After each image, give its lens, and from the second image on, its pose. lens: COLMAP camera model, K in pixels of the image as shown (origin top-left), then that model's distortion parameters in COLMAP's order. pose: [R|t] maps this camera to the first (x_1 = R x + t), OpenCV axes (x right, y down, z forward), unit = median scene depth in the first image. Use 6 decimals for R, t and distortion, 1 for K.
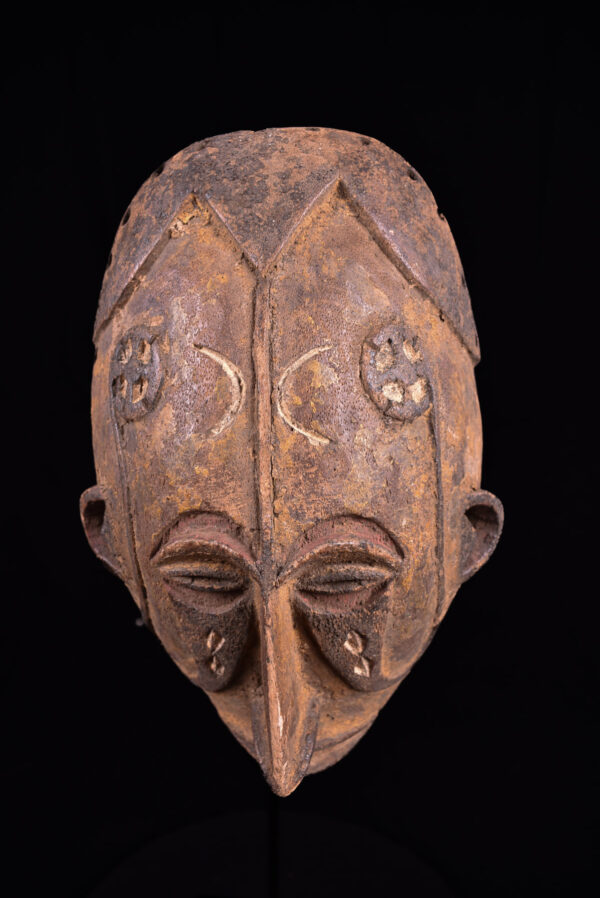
lens RADIAL K [[672.9, 0, 300.0], [0, 672.9, 449.0], [0, 0, 1]] dist [-0.122767, -0.001276]
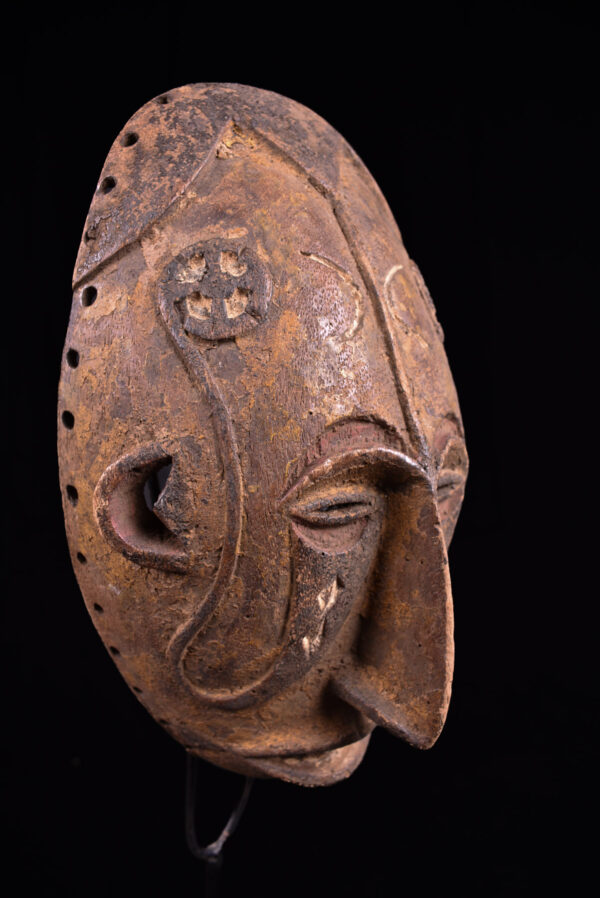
lens RADIAL K [[672.9, 0, 300.0], [0, 672.9, 449.0], [0, 0, 1]] dist [-0.122767, -0.001276]
pose [[0.747800, -0.083718, 0.658624, -0.780691], [0.219872, 0.967267, -0.126693, 0.225224], [-0.626459, 0.239554, 0.741730, 0.363258]]
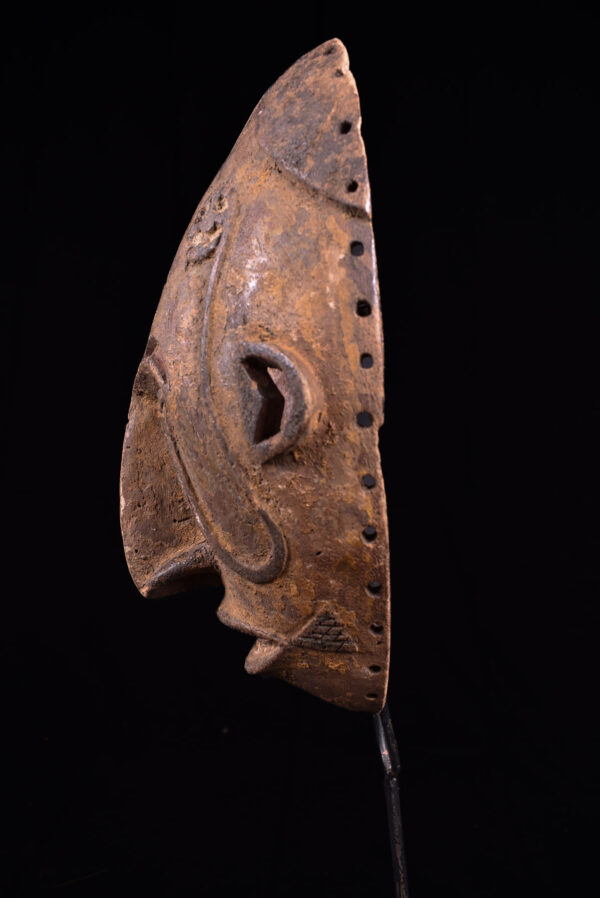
lens RADIAL K [[672.9, 0, 300.0], [0, 672.9, 449.0], [0, 0, 1]] dist [-0.122767, -0.001276]
pose [[0.131977, 0.037472, -0.990544, 1.311850], [-0.295051, 0.955476, -0.003167, 0.211627], [0.946323, 0.292679, 0.137157, 1.107230]]
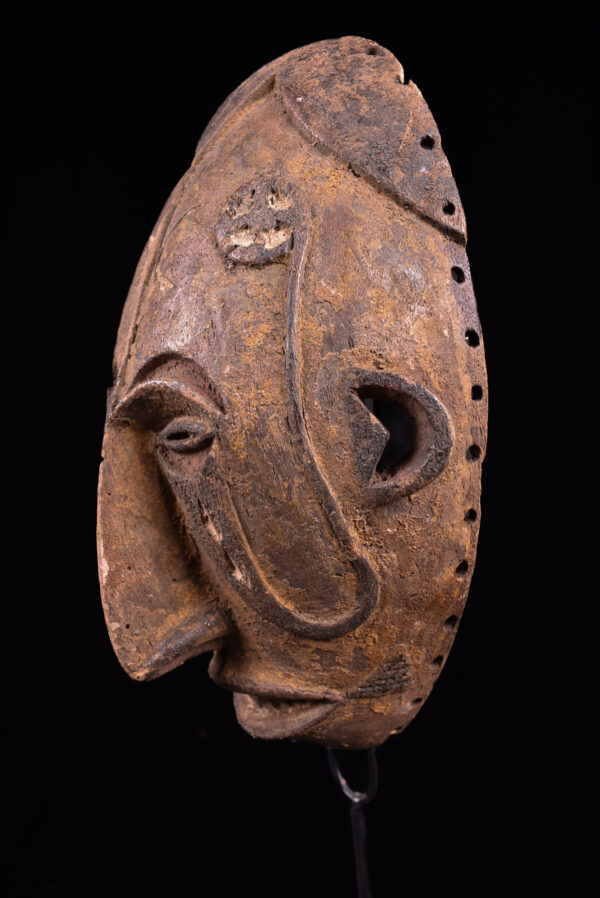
lens RADIAL K [[672.9, 0, 300.0], [0, 672.9, 449.0], [0, 0, 1]] dist [-0.122767, -0.001276]
pose [[0.643624, 0.024257, -0.764958, 0.914427], [-0.207803, 0.967489, -0.144162, 0.323025], [0.736591, 0.251747, 0.627740, 0.534950]]
